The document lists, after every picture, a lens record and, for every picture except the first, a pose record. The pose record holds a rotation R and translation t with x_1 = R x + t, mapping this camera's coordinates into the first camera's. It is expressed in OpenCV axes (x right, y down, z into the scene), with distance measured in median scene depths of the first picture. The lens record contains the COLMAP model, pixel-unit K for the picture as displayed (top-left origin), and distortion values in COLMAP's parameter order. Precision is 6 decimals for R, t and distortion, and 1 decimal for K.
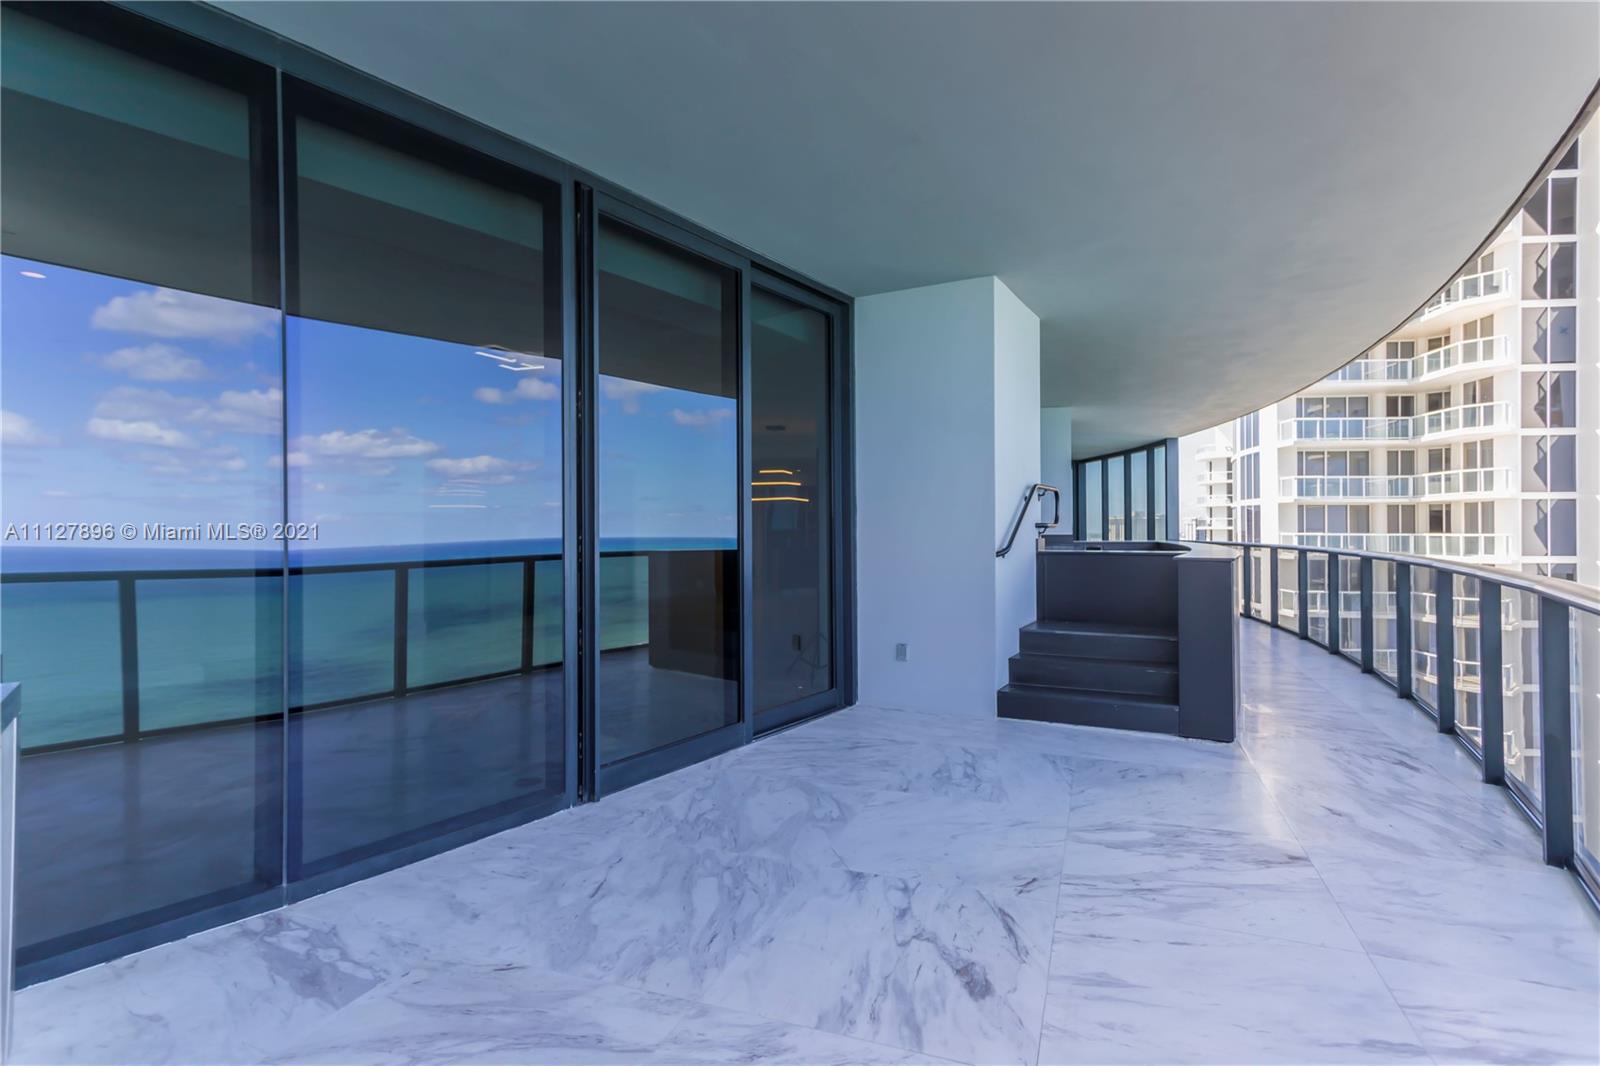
lens RADIAL K [[755.4, 0, 805.3], [0, 755.4, 518.5], [0, 0, 1]] dist [0.027350, 0.000834]
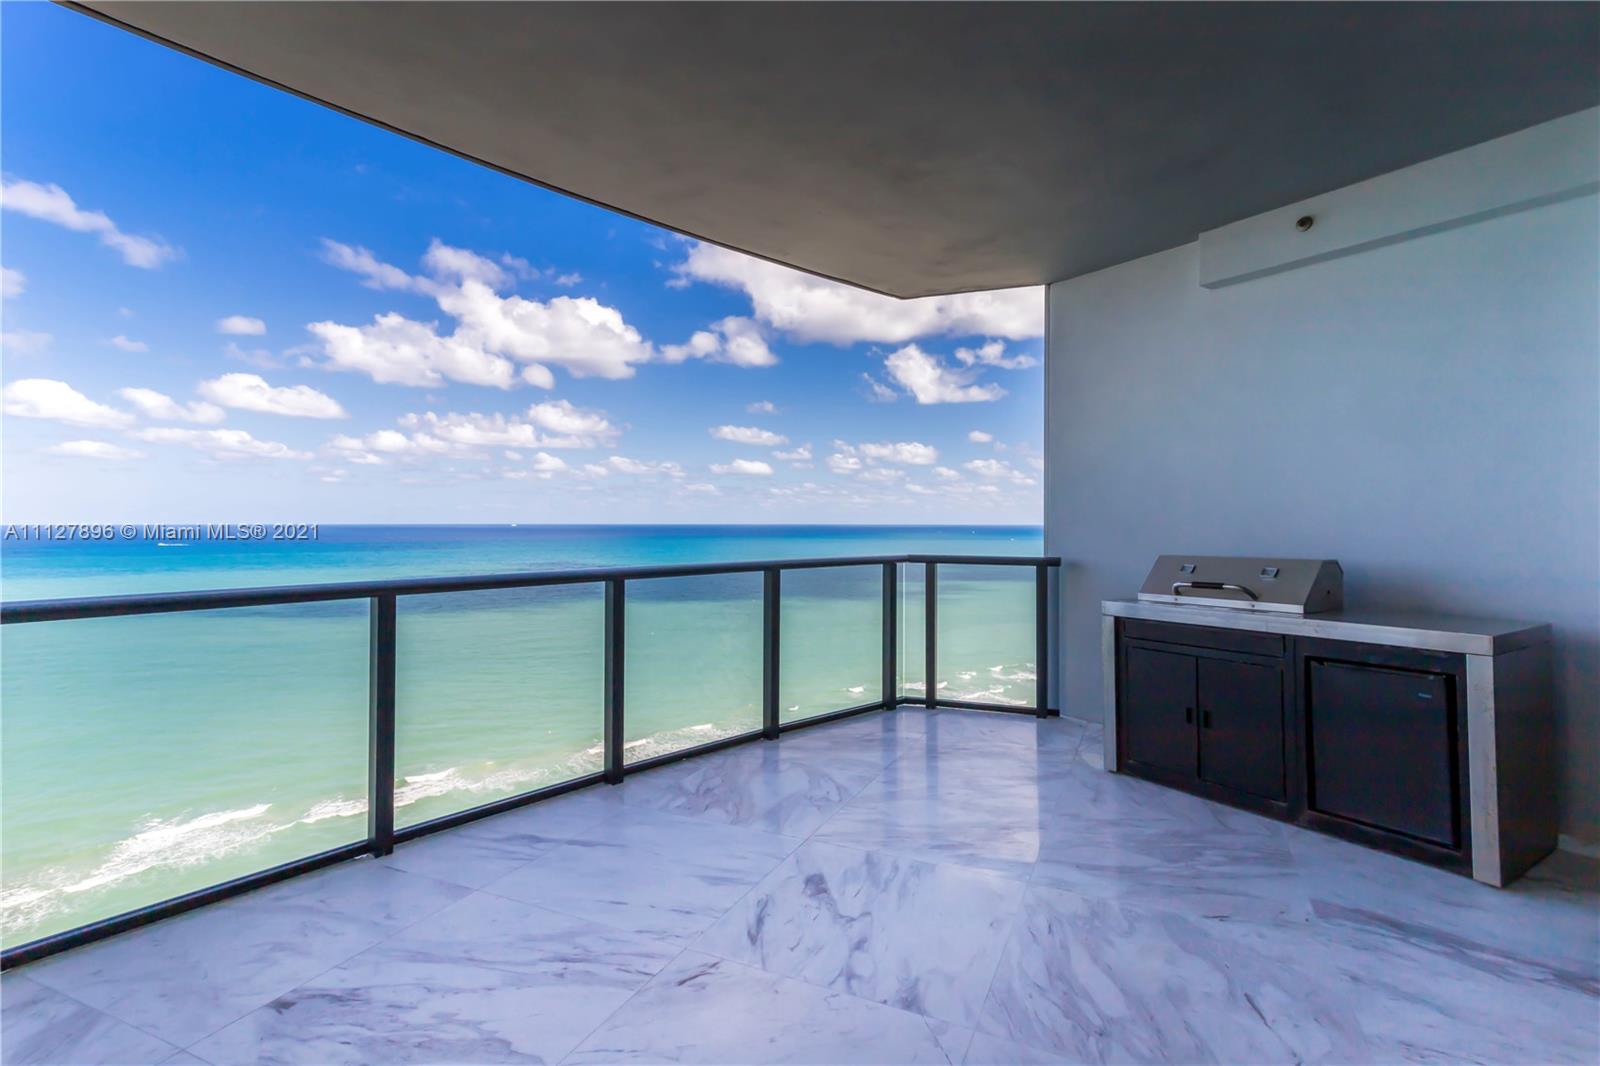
lens RADIAL K [[755.4, 0, 805.3], [0, 755.4, 518.5], [0, 0, 1]] dist [0.027350, 0.000834]
pose [[-0.998346, 0.003954, 0.057348, 0.137547], [0.002802, 0.999793, -0.020165, 0.015805], [-0.057416, -0.019971, -0.998151, 1.920615]]
